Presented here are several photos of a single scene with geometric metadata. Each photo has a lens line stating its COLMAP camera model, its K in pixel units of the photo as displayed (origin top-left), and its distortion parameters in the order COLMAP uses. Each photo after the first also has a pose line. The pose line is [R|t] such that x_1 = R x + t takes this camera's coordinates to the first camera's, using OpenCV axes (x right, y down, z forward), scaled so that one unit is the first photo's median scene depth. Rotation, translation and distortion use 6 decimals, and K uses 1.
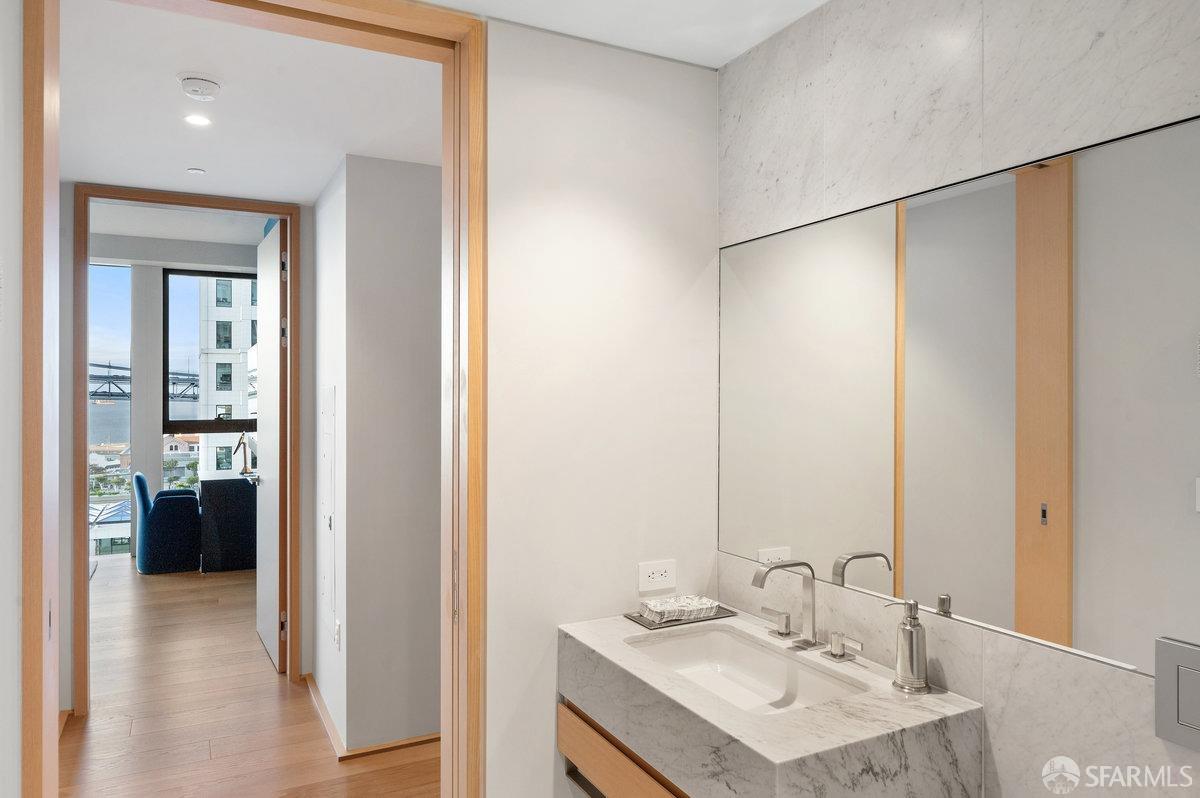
lens RADIAL K [[797.3, 0, 604.5], [0, 797.3, 390.4], [0, 0, 1]] dist [0.000912, -0.003053]
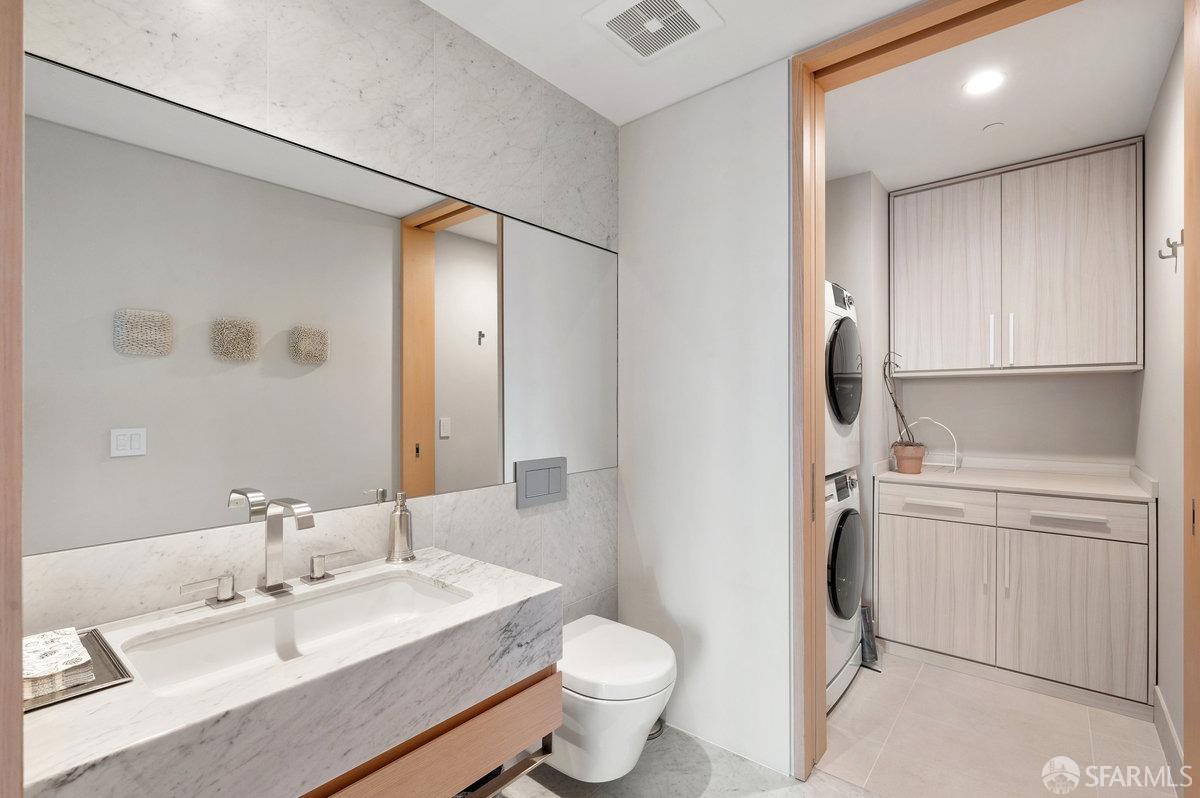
lens RADIAL K [[539.6, 0, 601.1], [0, 539.6, 402.2], [0, 0, 1]] dist [-0.000712, 0.000250]
pose [[-0.381716, 0.002071, 0.924277, -0.566134], [0.000942, 0.999998, -0.001852, 0.126427], [-0.924279, 0.000164, -0.381717, 1.080614]]
